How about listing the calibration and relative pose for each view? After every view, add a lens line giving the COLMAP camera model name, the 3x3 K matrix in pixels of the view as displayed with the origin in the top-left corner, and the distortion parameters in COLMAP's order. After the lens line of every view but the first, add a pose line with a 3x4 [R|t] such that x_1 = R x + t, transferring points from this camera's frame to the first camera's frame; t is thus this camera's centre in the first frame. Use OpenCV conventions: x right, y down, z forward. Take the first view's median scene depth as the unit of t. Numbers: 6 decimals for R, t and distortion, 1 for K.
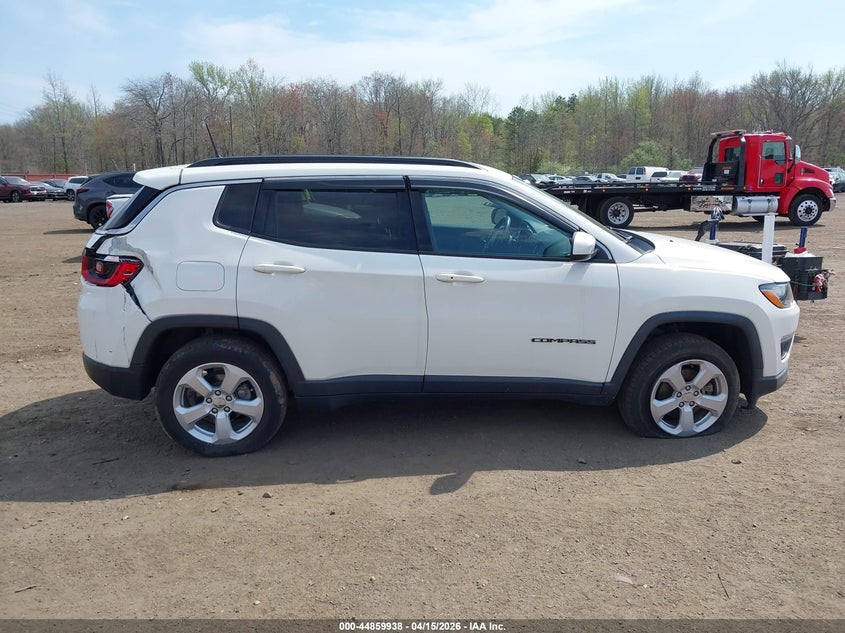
lens RADIAL K [[709.2, 0, 422.5], [0, 709.2, 316.5], [0, 0, 1]] dist [0.007514, -0.003838]
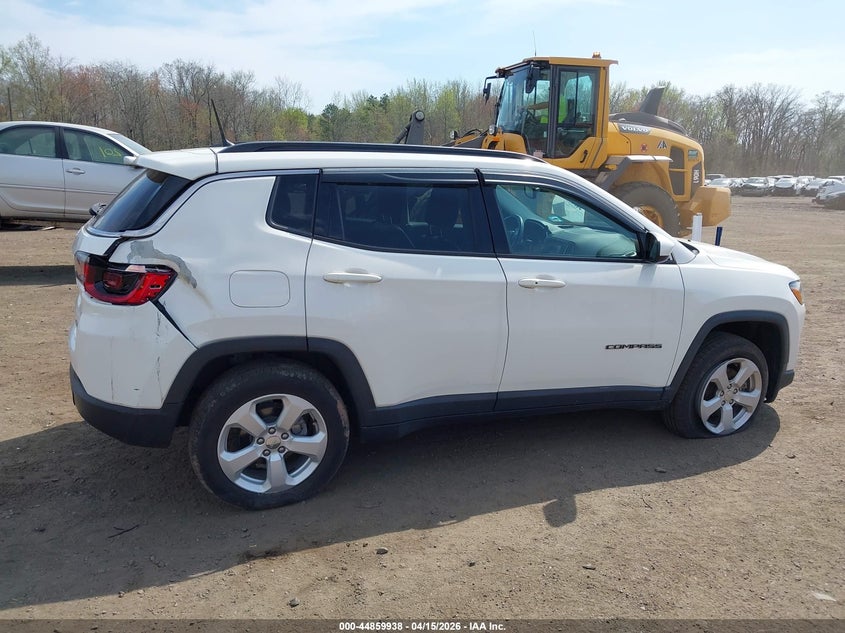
lens RADIAL K [[709.2, 0, 422.5], [0, 709.2, 316.5], [0, 0, 1]] dist [0.007514, -0.003838]
pose [[0.958292, -0.036971, 0.283391, -0.347507], [0.036422, 0.999311, 0.007209, -0.023002], [-0.283462, 0.003414, 0.958977, 0.167799]]
